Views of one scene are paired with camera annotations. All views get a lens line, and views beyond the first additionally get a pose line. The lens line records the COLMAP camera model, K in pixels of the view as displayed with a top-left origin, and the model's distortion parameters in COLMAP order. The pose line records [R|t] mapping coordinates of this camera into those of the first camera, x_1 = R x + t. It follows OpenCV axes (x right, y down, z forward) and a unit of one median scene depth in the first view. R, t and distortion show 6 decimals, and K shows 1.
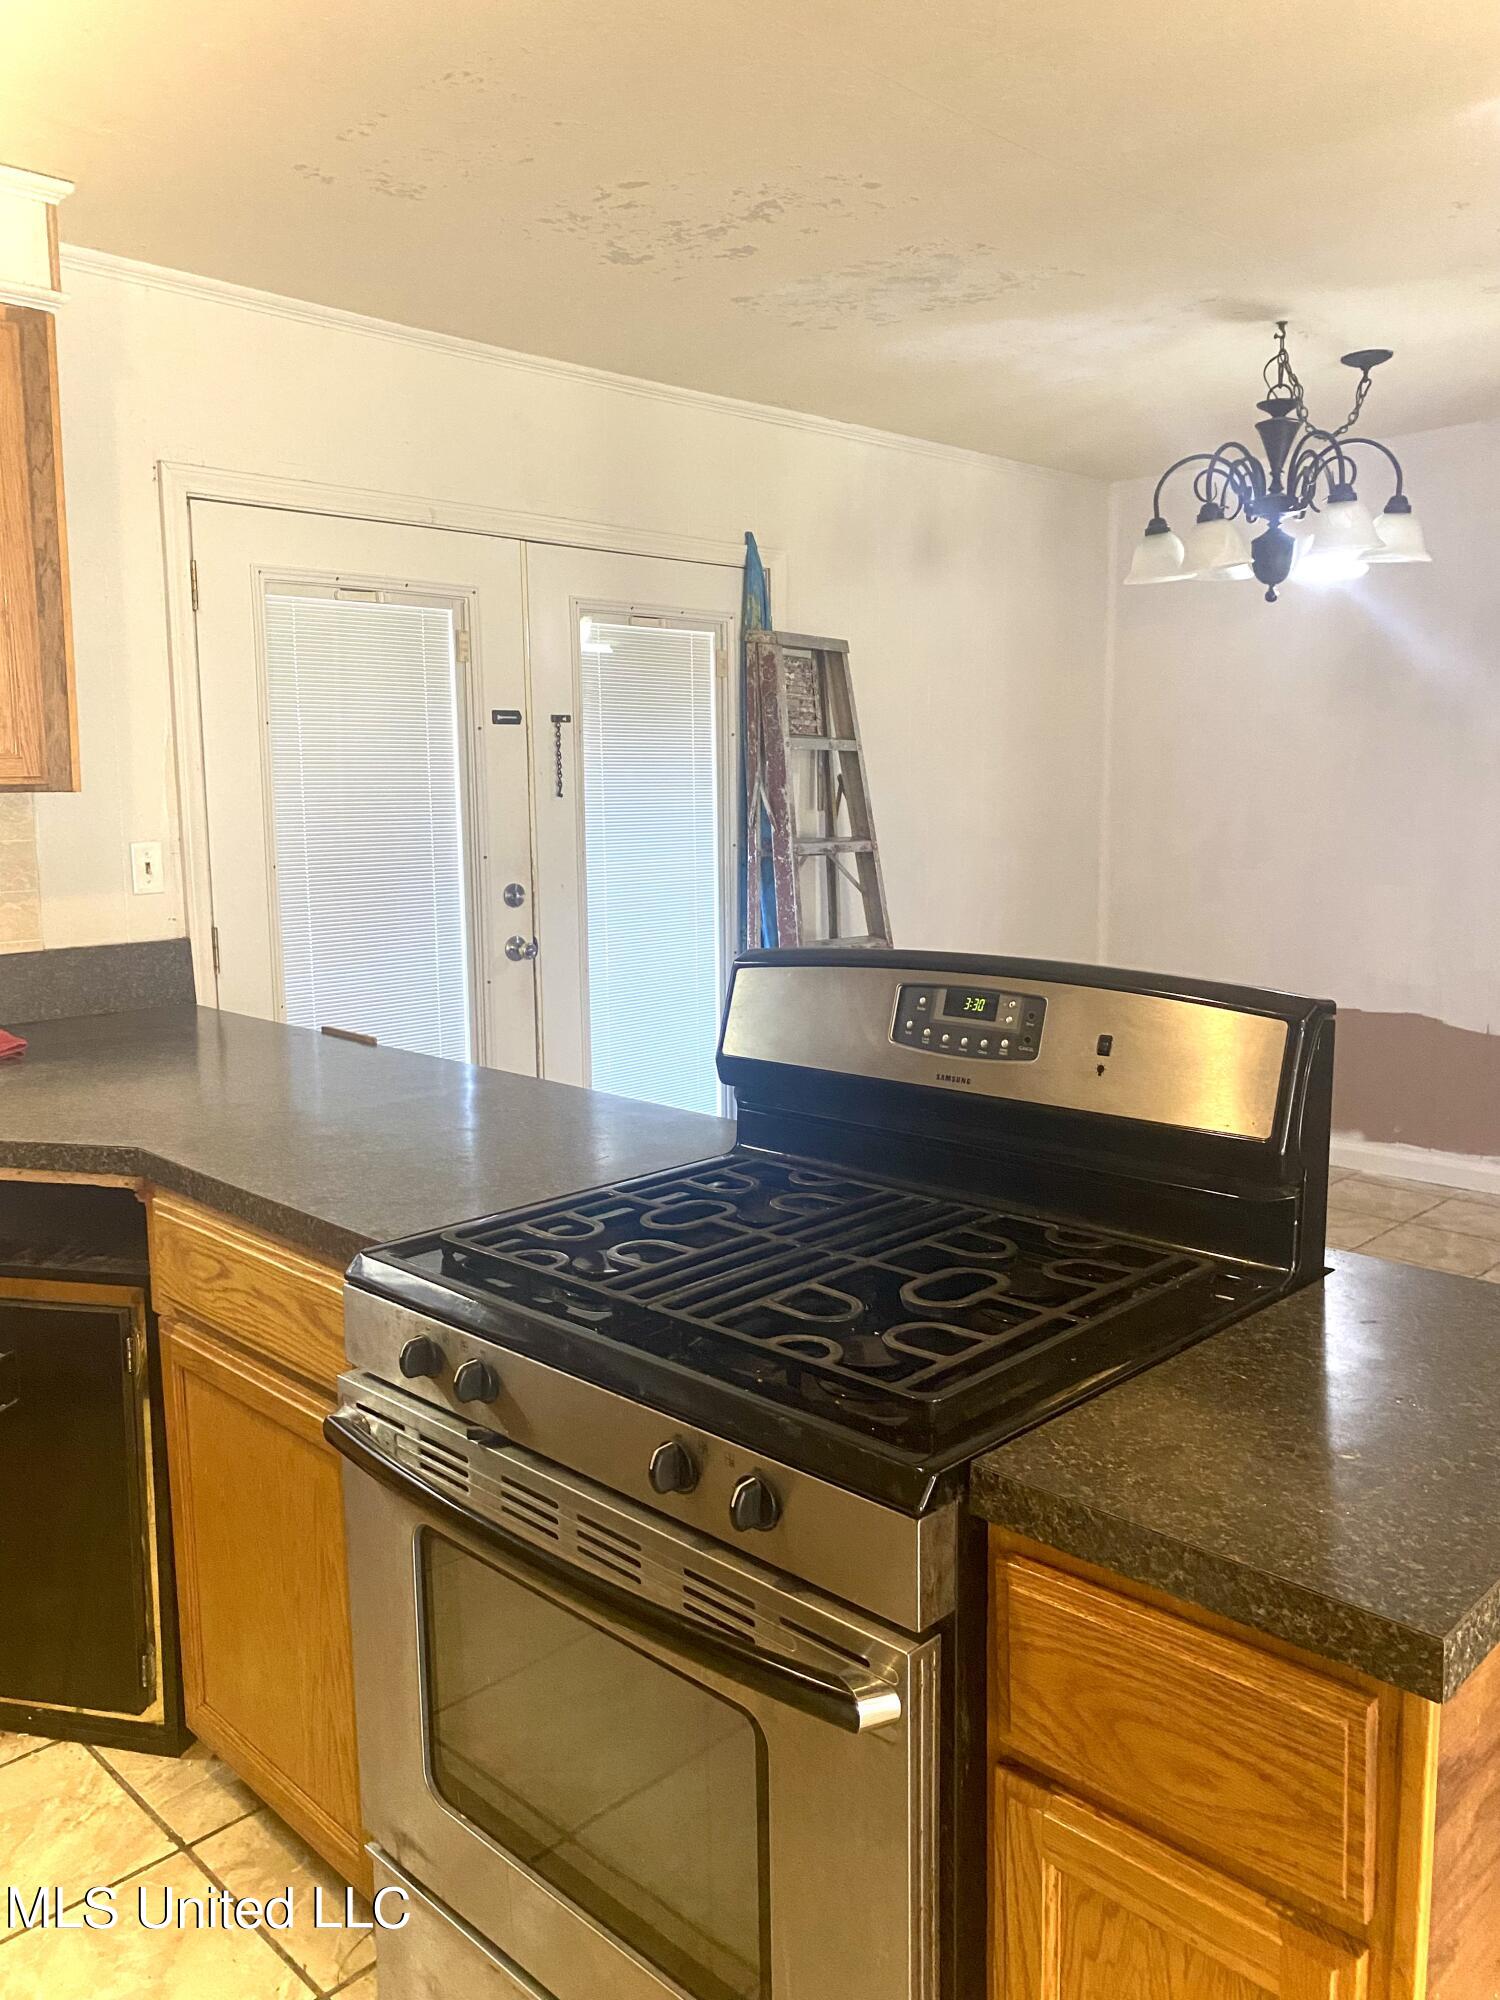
lens RADIAL K [[1539.5, 0, 756.9], [0, 1539.5, 993.3], [0, 0, 1]] dist [0.022563, -0.031499]
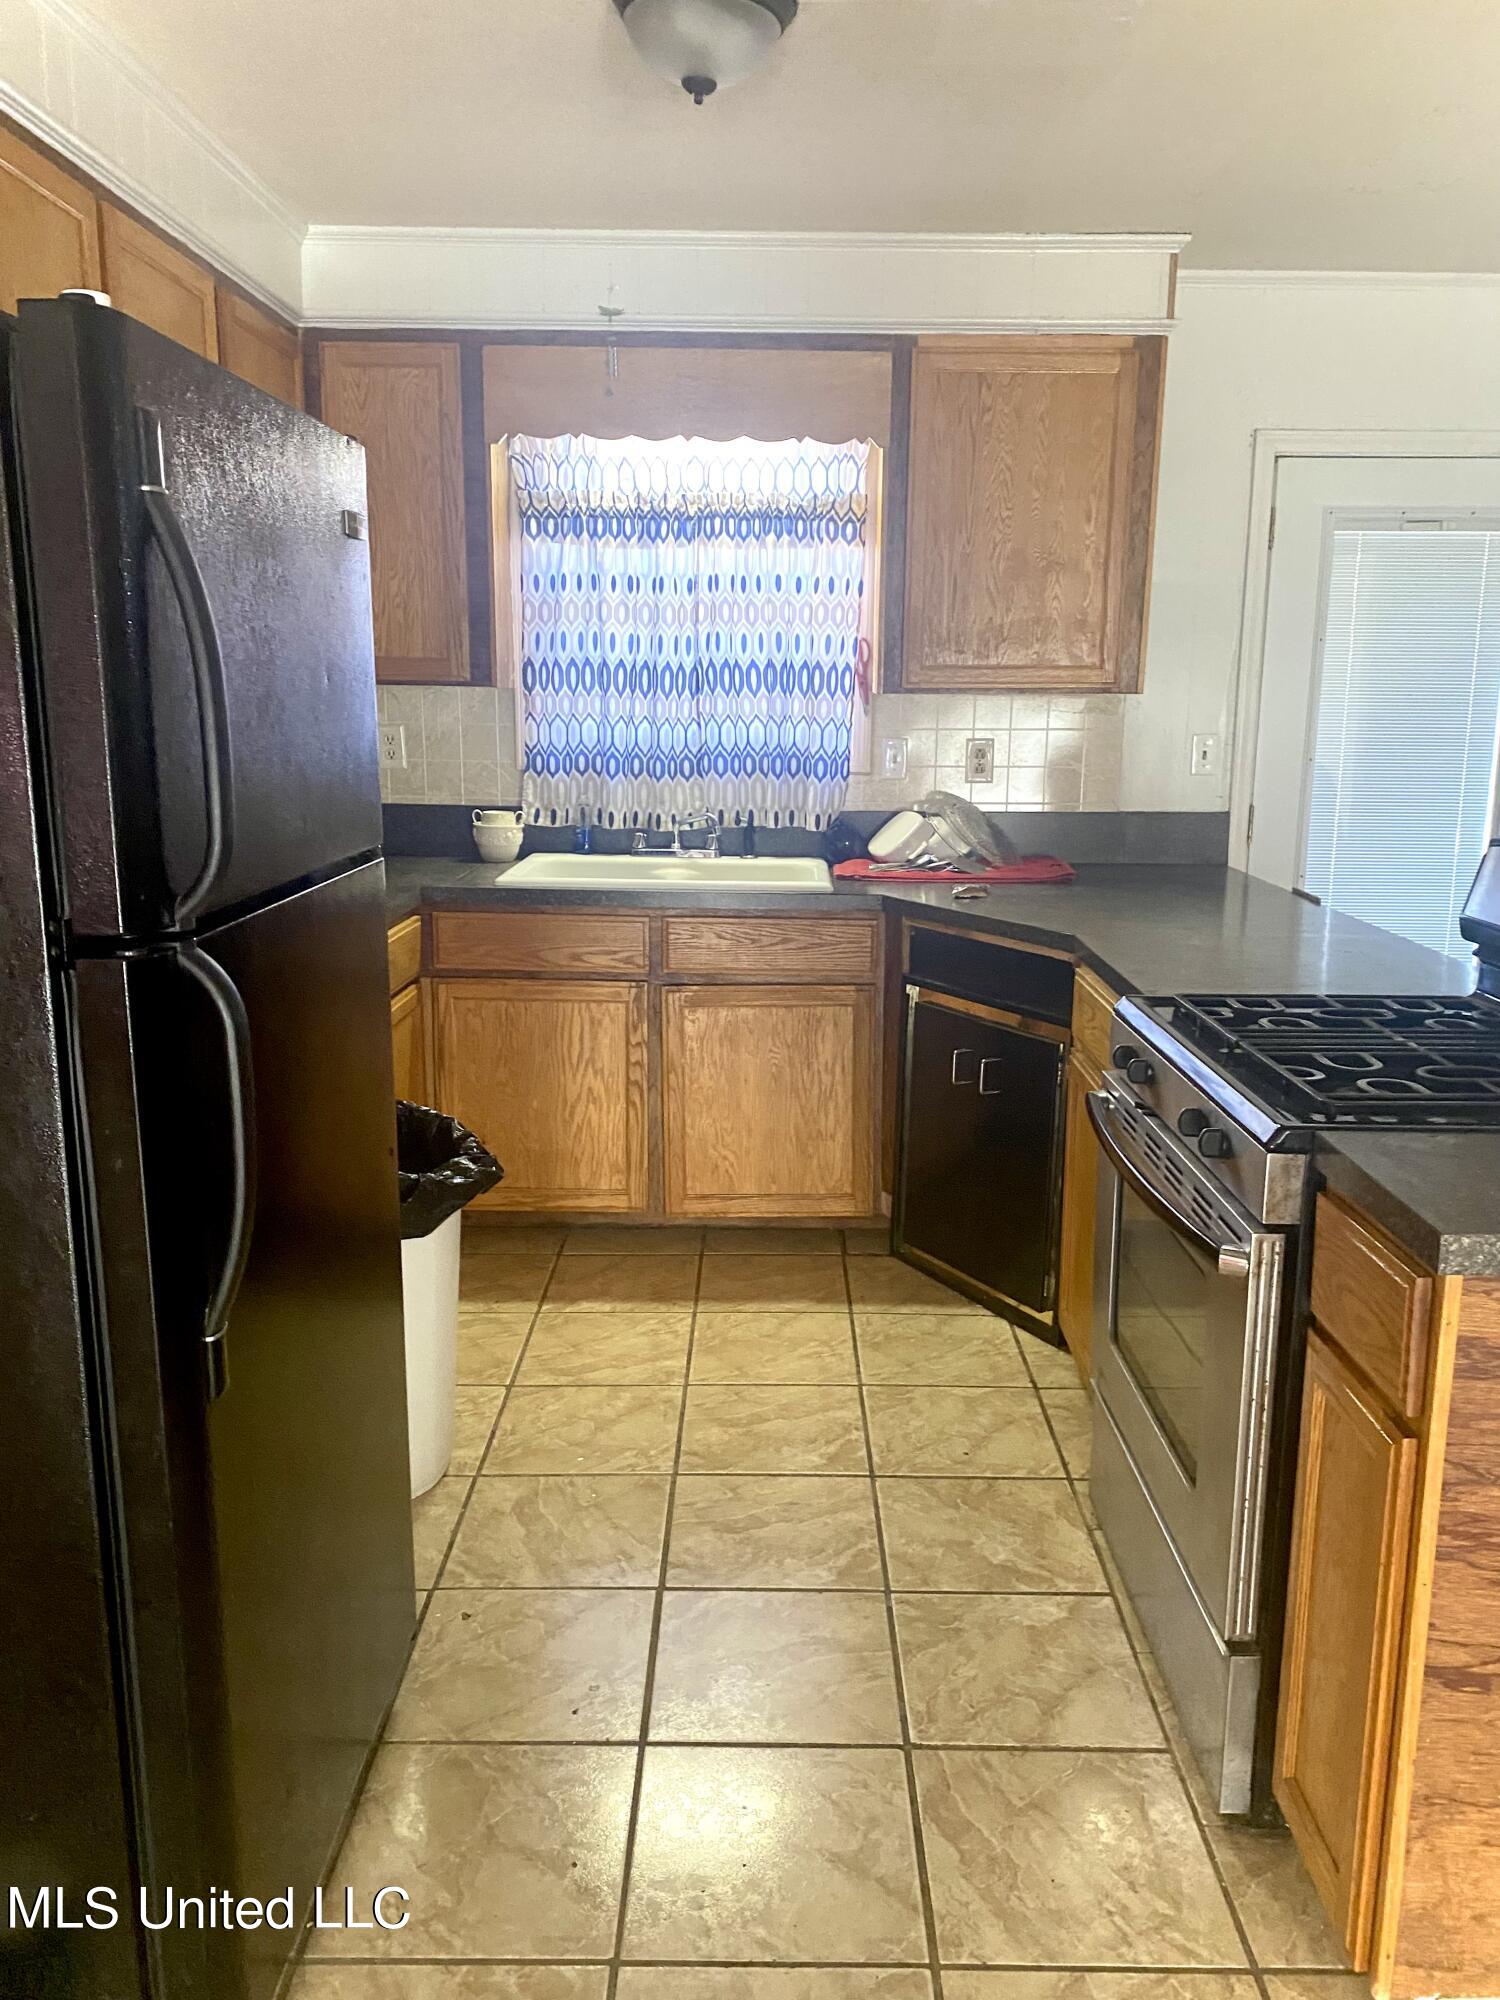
lens RADIAL K [[1539.5, 0, 743.9], [0, 1539.5, 1002.6], [0, 0, 1]] dist [0.022563, -0.031499]
pose [[0.693061, 0.161074, -0.702653, 0.432712], [-0.113903, 0.986942, 0.113895, 0.031512], [0.711823, 0.001099, 0.702358, -0.277275]]
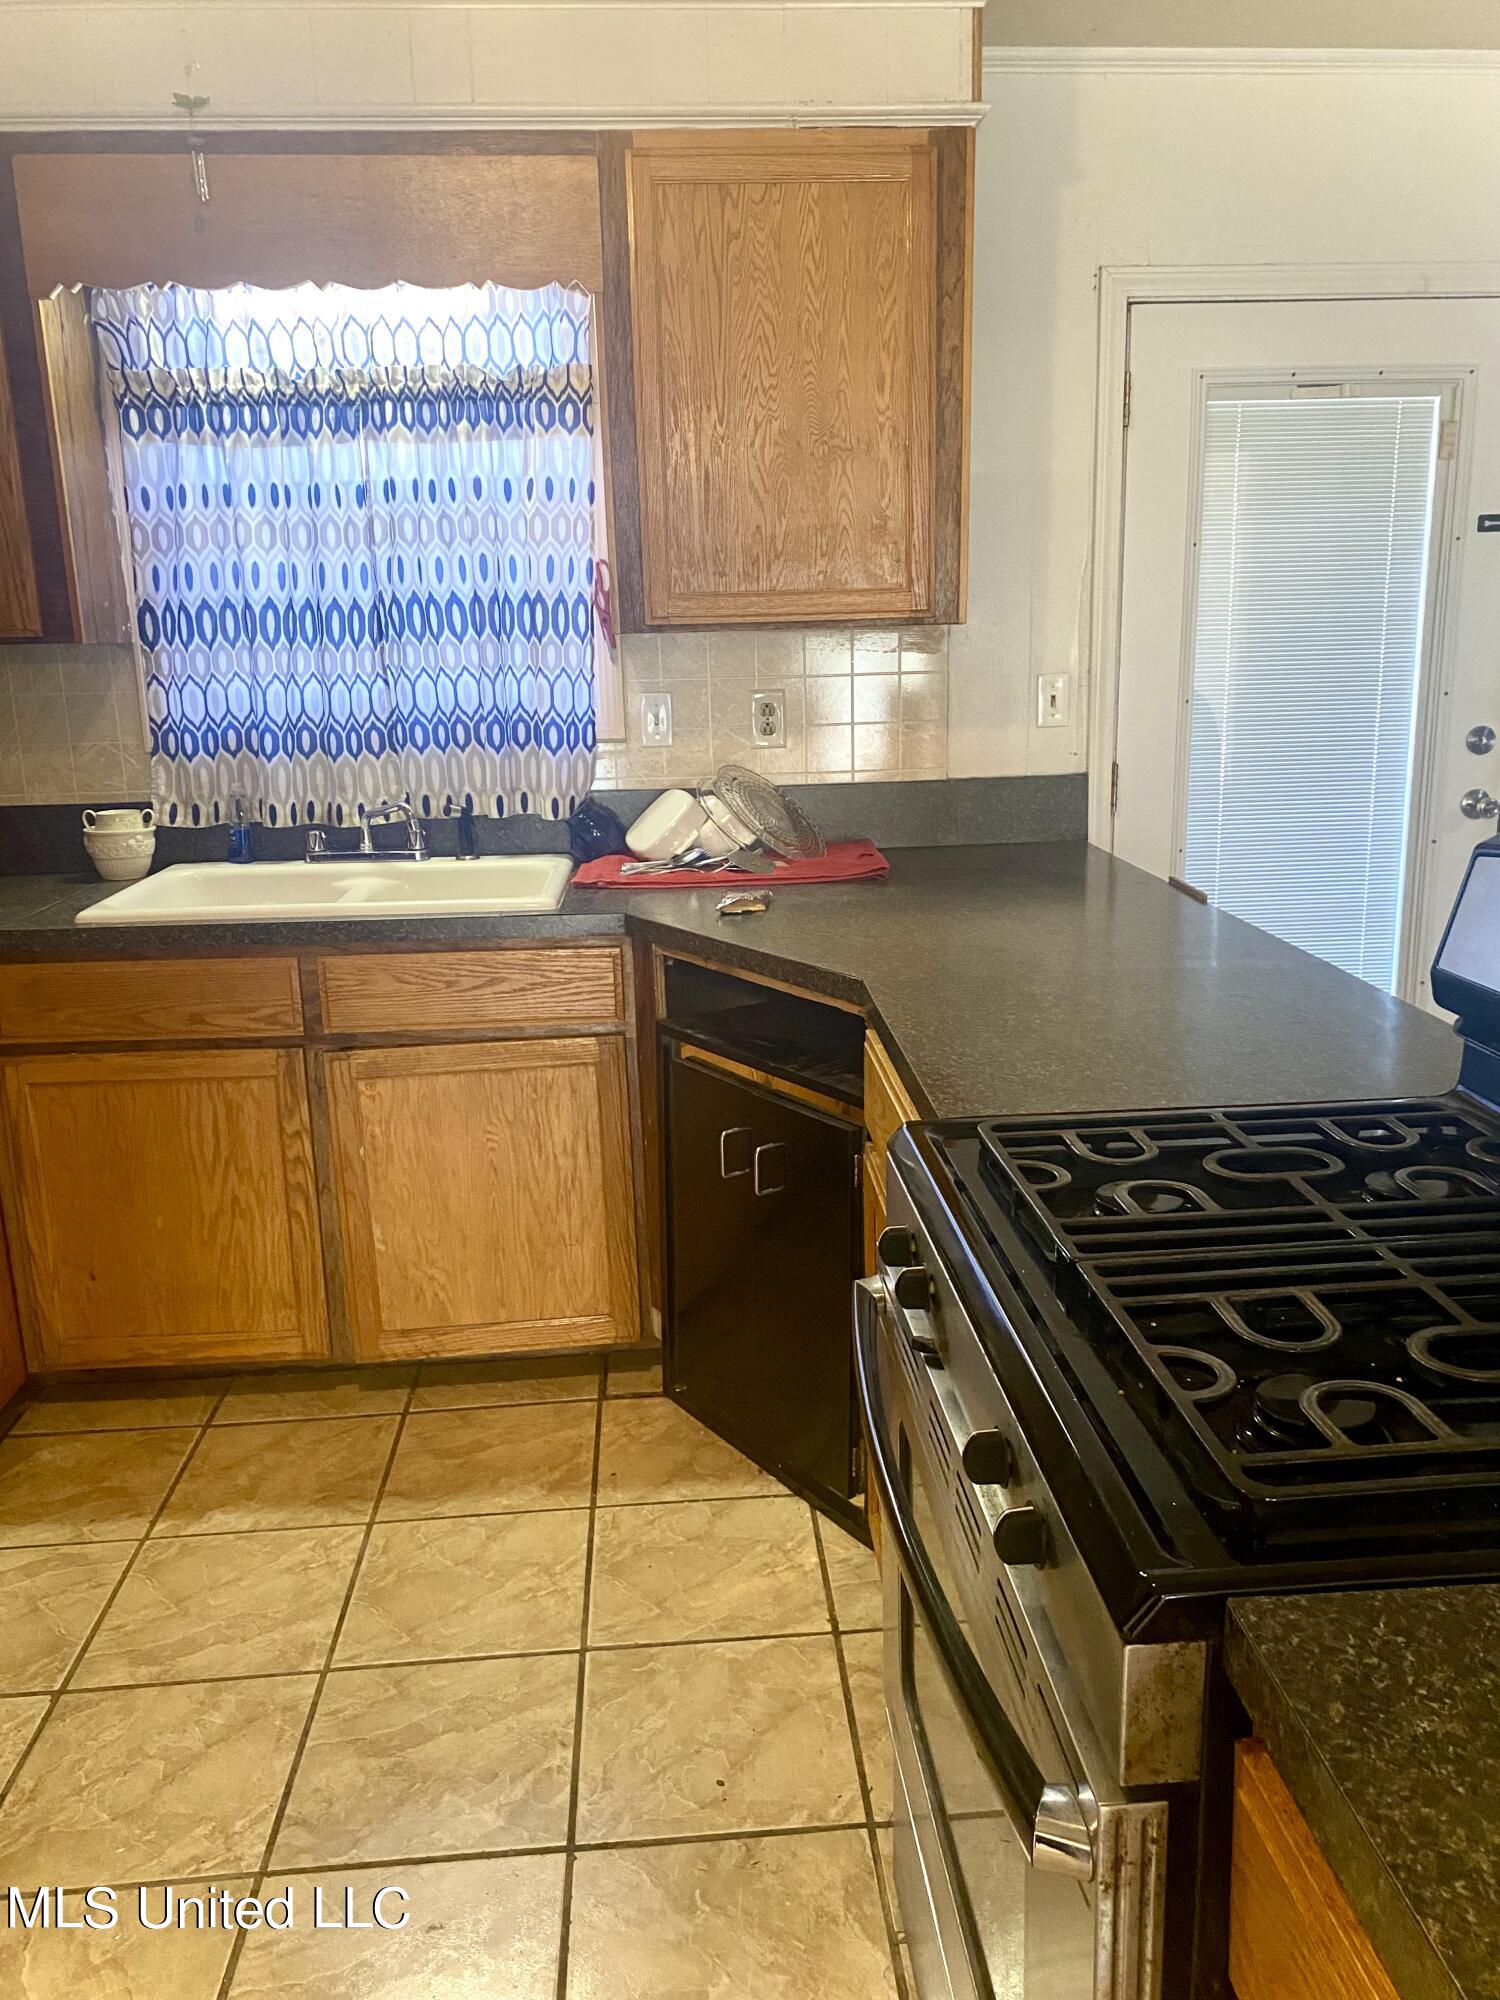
lens RADIAL K [[1539.5, 0, 759.9], [0, 1539.5, 996.2], [0, 0, 1]] dist [0.022563, -0.031499]
pose [[0.750198, 0.148265, -0.644376, 0.207908], [-0.074464, 0.987281, 0.140470, -0.028000], [0.657007, -0.057398, 0.751696, 0.180679]]
